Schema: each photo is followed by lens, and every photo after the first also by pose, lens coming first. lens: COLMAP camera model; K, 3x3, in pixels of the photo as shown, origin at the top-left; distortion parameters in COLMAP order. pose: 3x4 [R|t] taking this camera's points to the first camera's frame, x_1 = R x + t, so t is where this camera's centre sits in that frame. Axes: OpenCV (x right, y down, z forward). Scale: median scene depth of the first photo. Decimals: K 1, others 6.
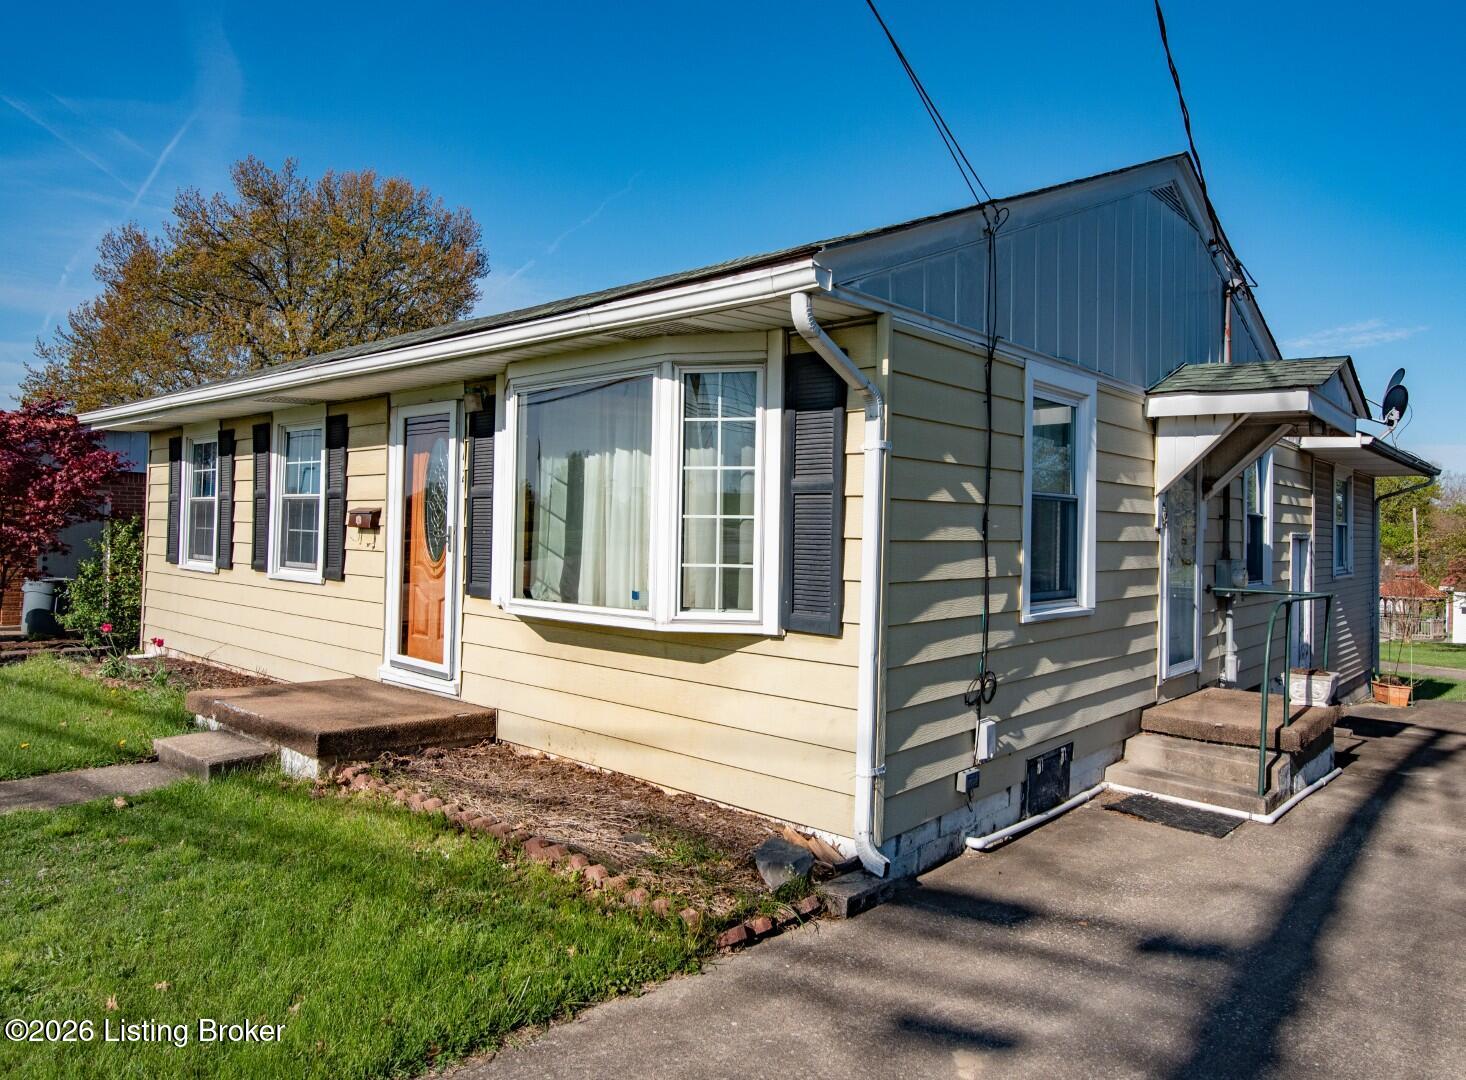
lens RADIAL K [[959.4, 0, 802.9], [0, 959.4, 498.8], [0, 0, 1]] dist [-0.005939, -0.001416]
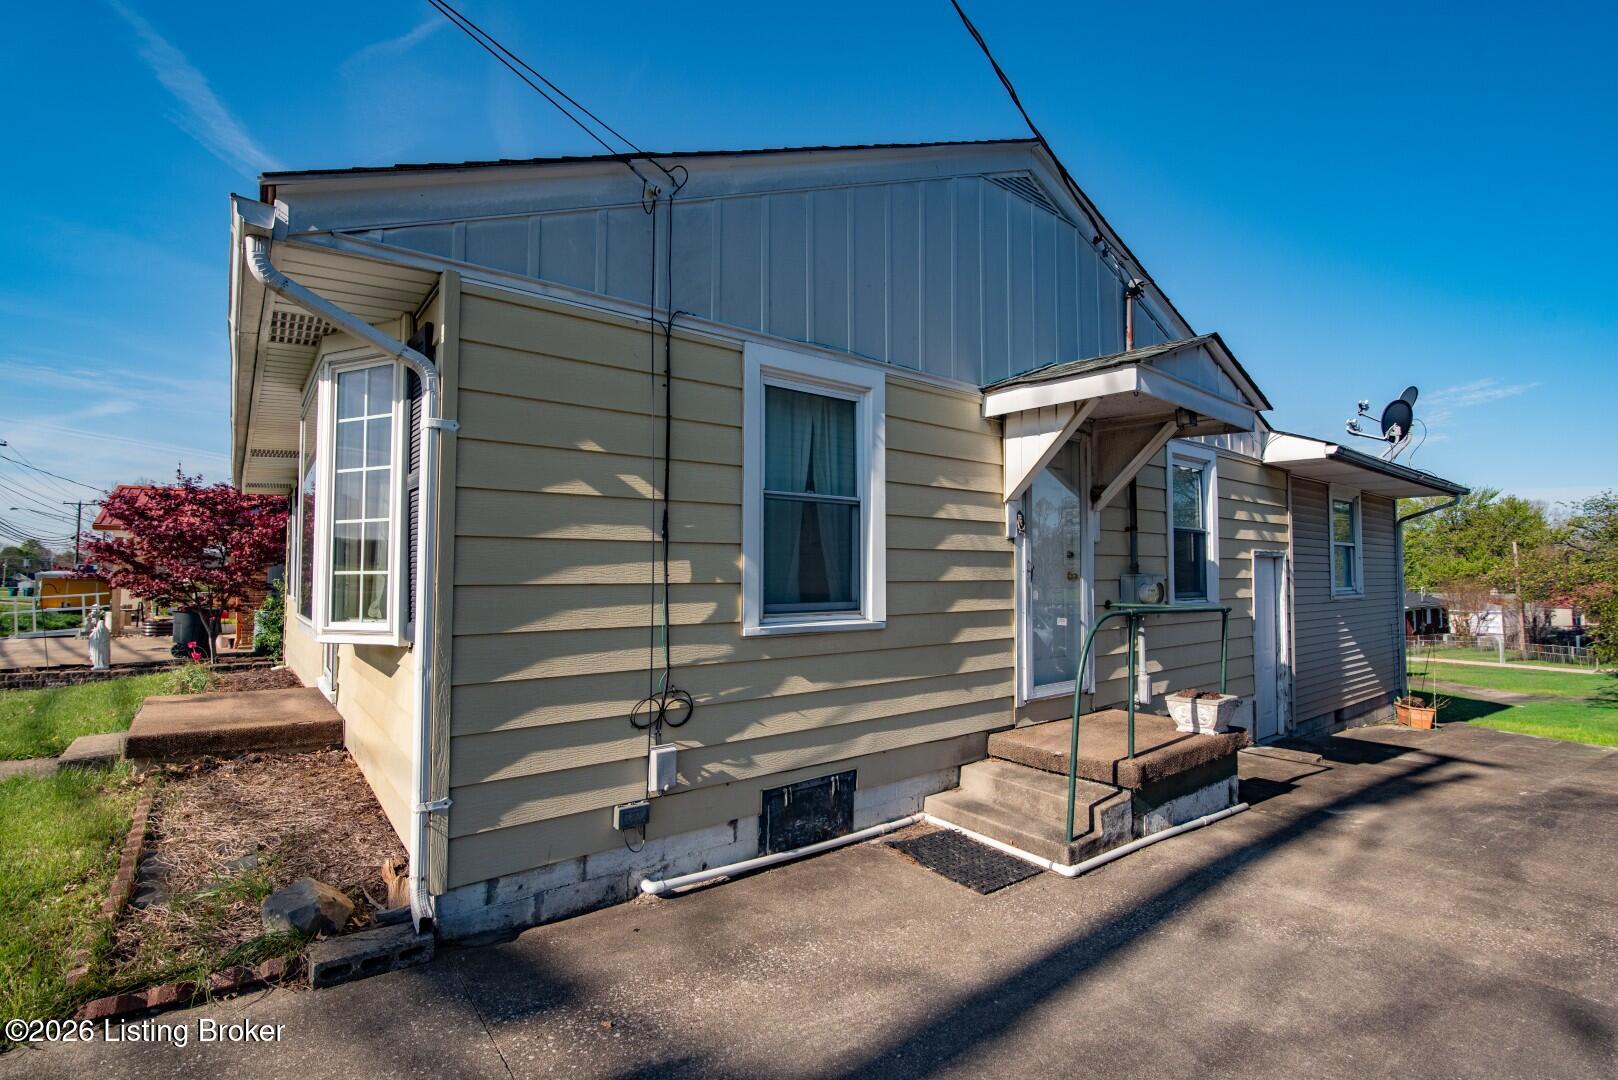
lens RADIAL K [[740.6, 0, 804.8], [0, 740.6, 541.4], [0, 0, 1]] dist [-0.016146, -0.000134]
pose [[0.977682, -0.027854, -0.208235, 0.366582], [0.024996, 0.999554, -0.016343, 0.046330], [0.208598, 0.010773, 0.977942, 0.290189]]
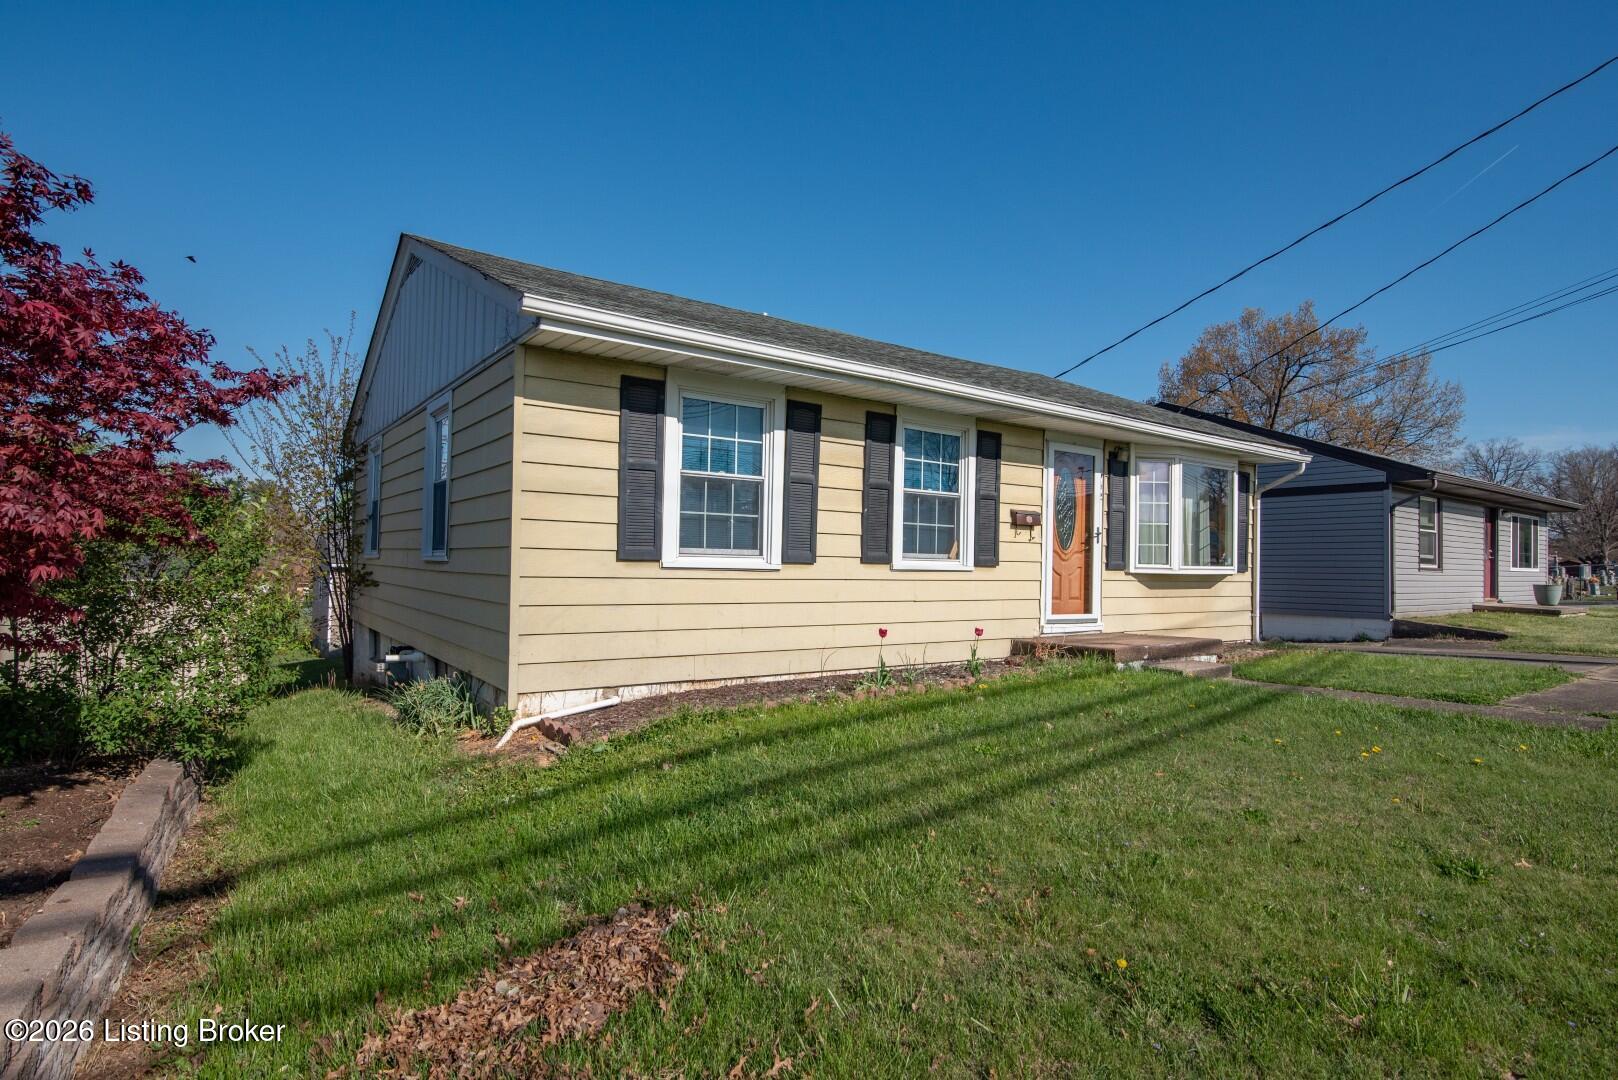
lens RADIAL K [[833.0, 0, 809.0], [0, 833.0, 540.0], [0, 0, 1]] dist [-0.001941, -0.000271]
pose [[0.245044, 0.013694, 0.969415, -1.722961], [-0.041833, 0.999118, -0.003539, 0.070137], [-0.968609, -0.039687, 0.245401, 1.052258]]
